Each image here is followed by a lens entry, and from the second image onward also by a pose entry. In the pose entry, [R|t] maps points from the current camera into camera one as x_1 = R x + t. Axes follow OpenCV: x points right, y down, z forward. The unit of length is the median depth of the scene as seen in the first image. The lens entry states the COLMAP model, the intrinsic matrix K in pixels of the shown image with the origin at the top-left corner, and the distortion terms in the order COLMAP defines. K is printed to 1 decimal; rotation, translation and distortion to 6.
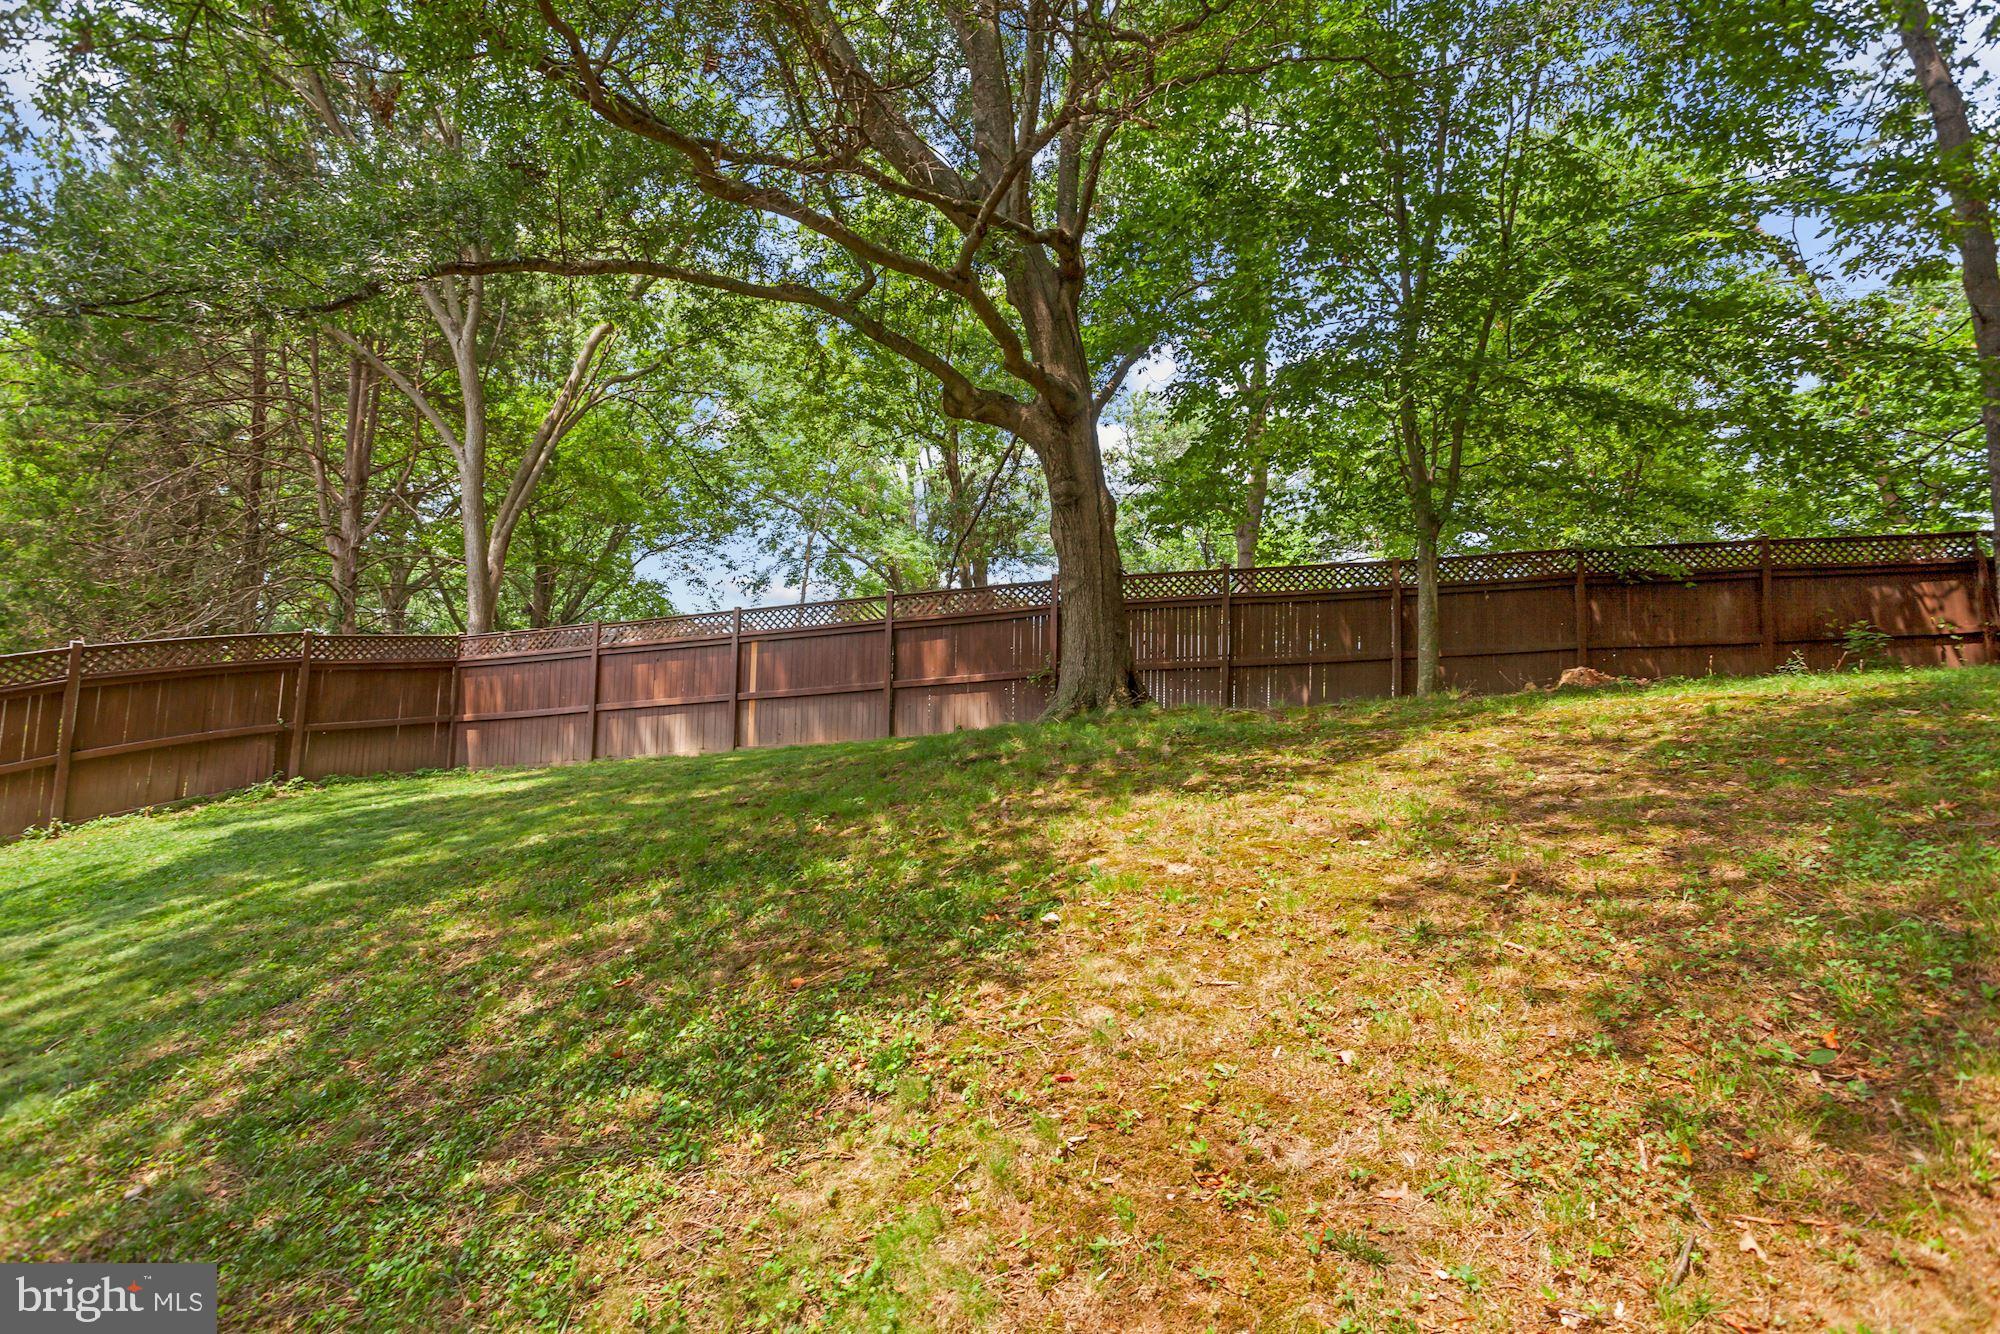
lens RADIAL K [[972.9, 0, 997.4], [0, 972.9, 647.2], [0, 0, 1]] dist [-0.048361, 0.028981]
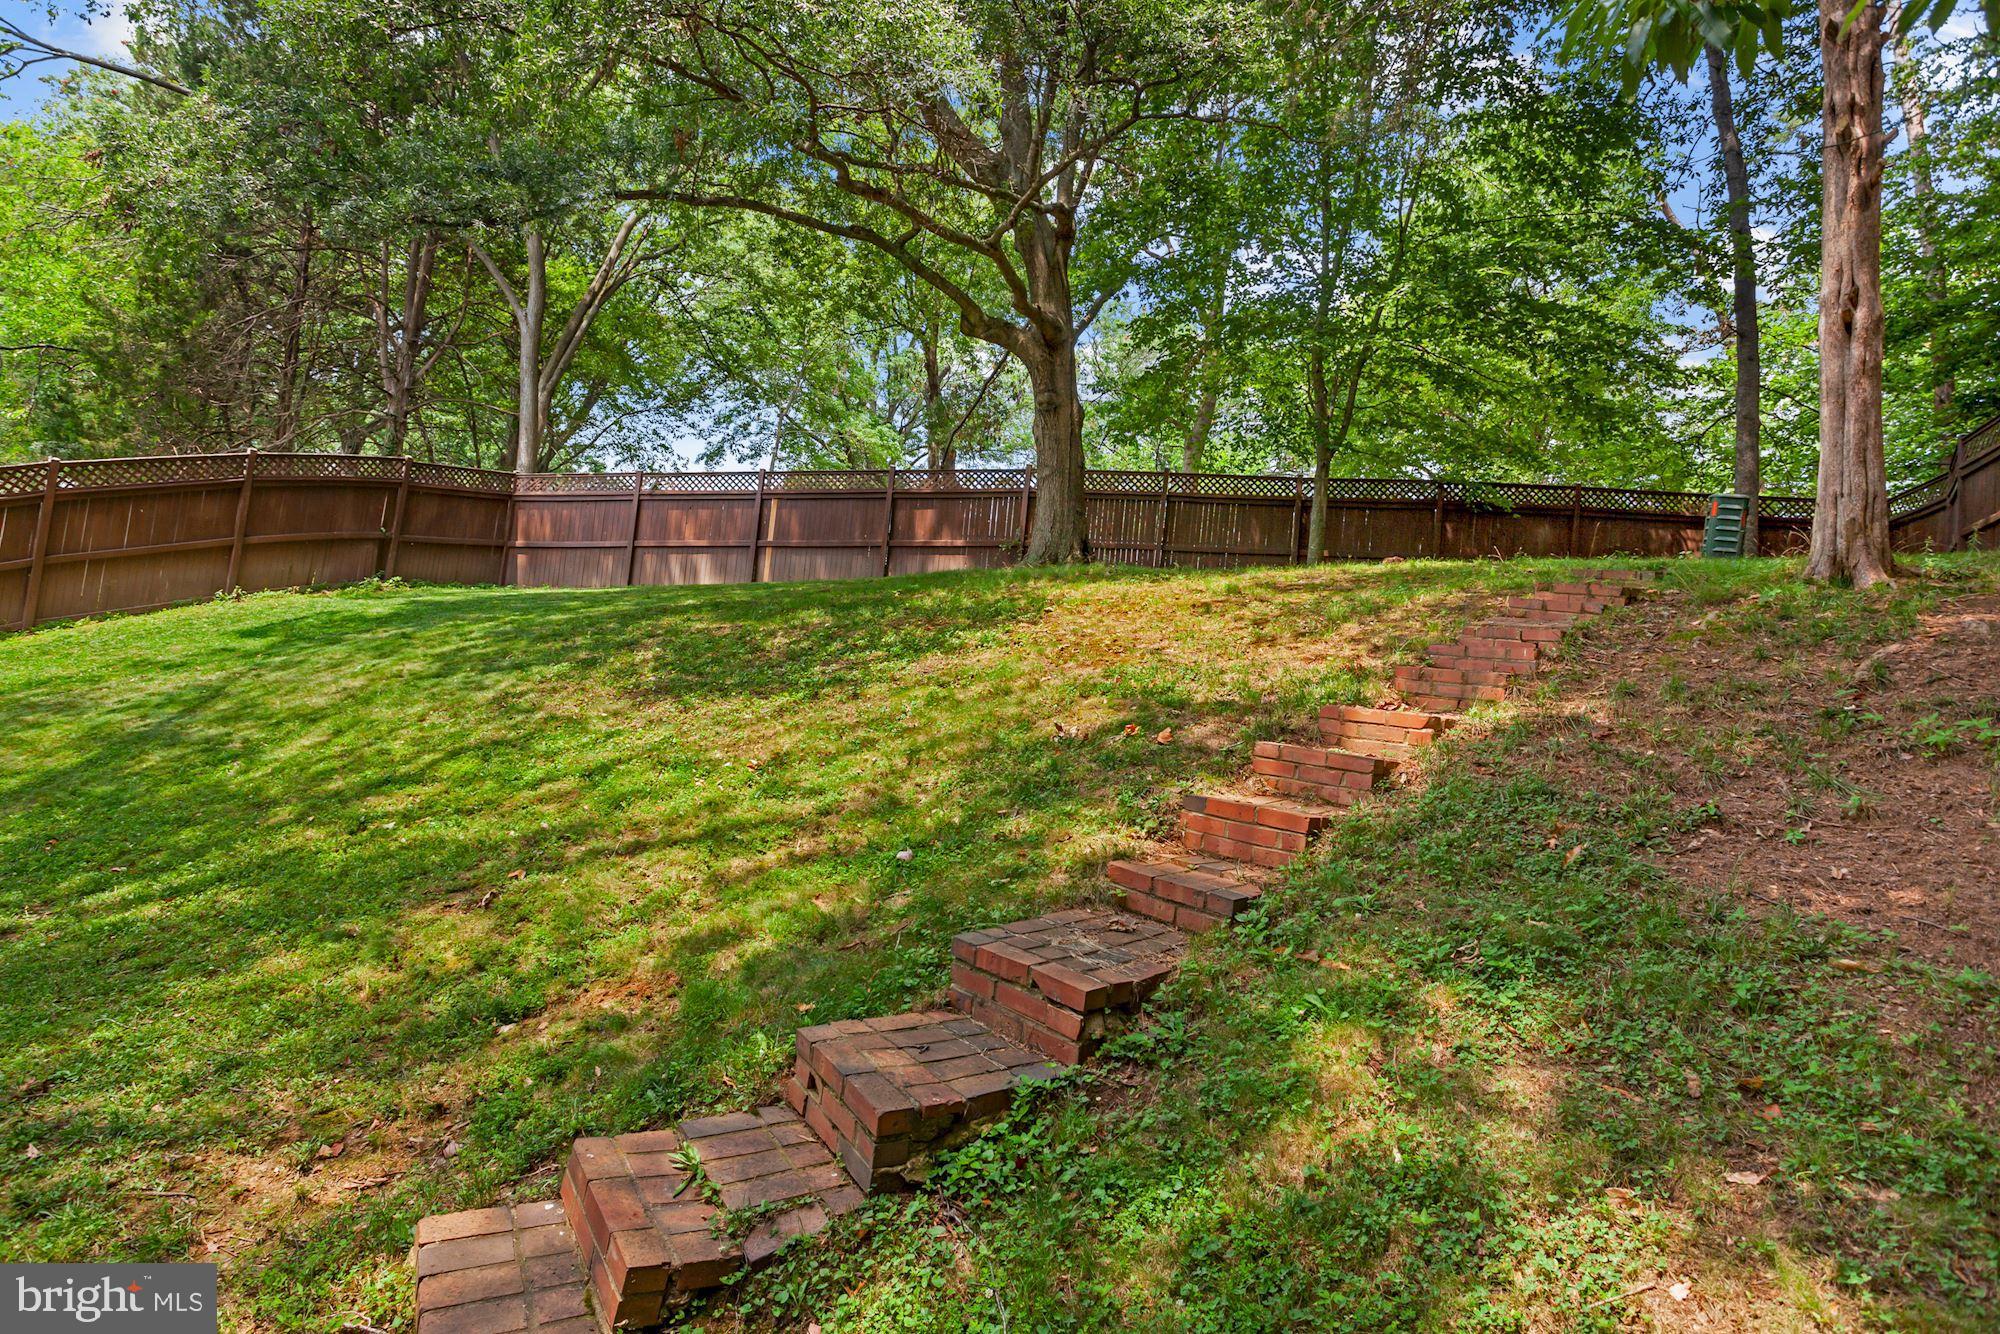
lens RADIAL K [[1023.2, 0, 1002.1], [0, 1023.2, 570.7], [0, 0, 1]] dist [-0.061876, 0.036095]
pose [[0.994636, 0.081288, 0.063961, -0.044399], [-0.082694, 0.996381, 0.019644, 0.034885], [-0.062133, -0.024828, 0.997759, -0.280041]]
